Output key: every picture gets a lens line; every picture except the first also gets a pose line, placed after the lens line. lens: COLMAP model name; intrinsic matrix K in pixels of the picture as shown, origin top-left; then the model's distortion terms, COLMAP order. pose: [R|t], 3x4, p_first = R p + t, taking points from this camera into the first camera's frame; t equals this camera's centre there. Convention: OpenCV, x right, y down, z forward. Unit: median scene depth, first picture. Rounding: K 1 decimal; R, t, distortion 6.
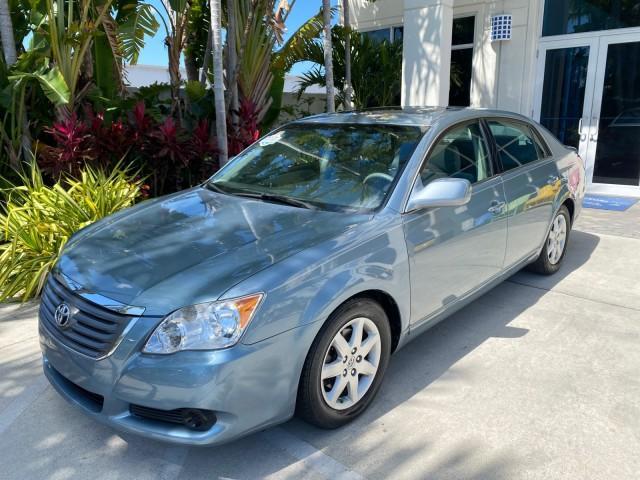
lens RADIAL K [[493.6, 0, 317.1], [0, 493.6, 234.3], [0, 0, 1]] dist [0.009706, -0.011440]
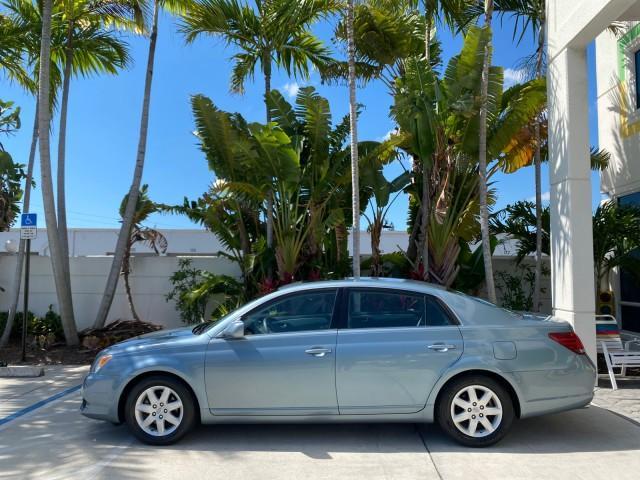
lens RADIAL K [[493.6, 0, 319.2], [0, 493.6, 239.2], [0, 0, 1]] dist [0.009706, -0.011440]
pose [[0.648093, -0.033462, -0.760826, 0.785843], [-0.195777, 0.958138, -0.208908, -0.039305], [0.735967, 0.284344, 0.614411, 0.035990]]
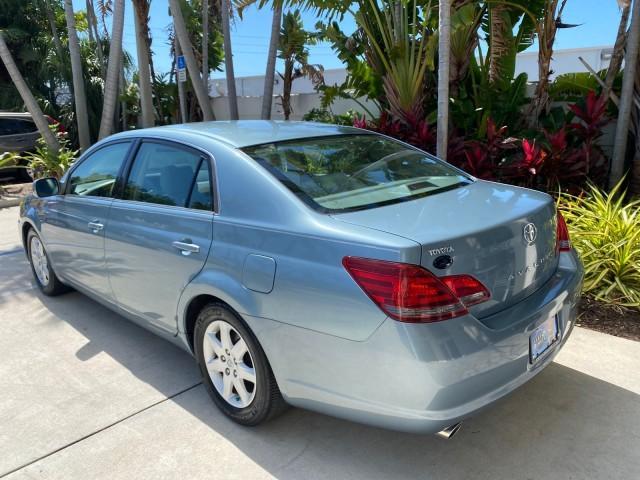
lens RADIAL K [[493.6, 0, 322.7], [0, 493.6, 238.7], [0, 0, 1]] dist [0.009706, -0.011440]
pose [[-0.022151, 0.263376, -0.964439, 0.737043], [-0.222962, 0.939078, 0.261572, -0.220846], [0.974575, 0.220827, 0.037922, 0.783715]]
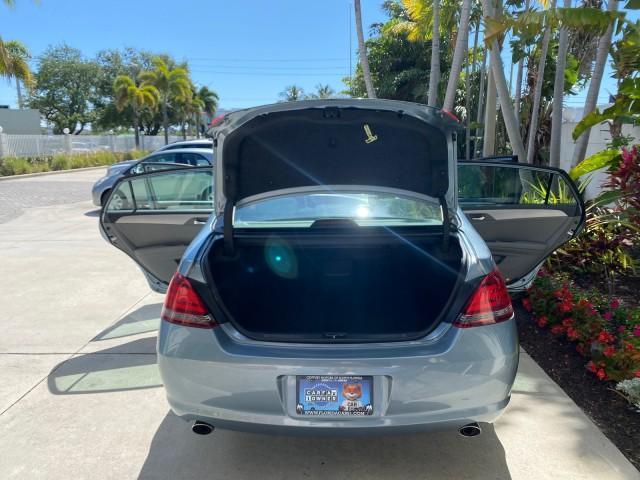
lens RADIAL K [[493.6, 0, 319.1], [0, 493.6, 240.6], [0, 0, 1]] dist [0.009706, -0.011440]
pose [[-0.760372, 0.149920, -0.631948, 0.599671], [-0.135370, 0.915044, 0.379960, -0.319838], [0.635224, 0.374457, -0.675479, 1.163643]]
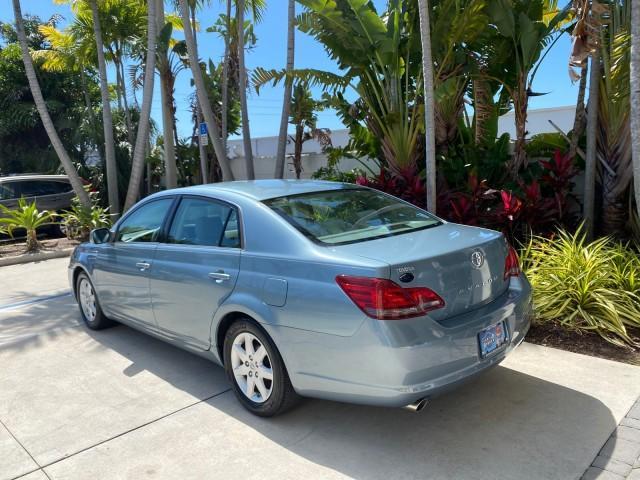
lens RADIAL K [[493.6, 0, 323.7], [0, 493.6, 240.0], [0, 0, 1]] dist [0.009706, -0.011440]
pose [[-0.042066, 0.159398, -0.986318, 0.865196], [-0.204913, 0.964830, 0.164665, -0.230932], [0.977876, 0.209036, -0.007924, 0.797180]]
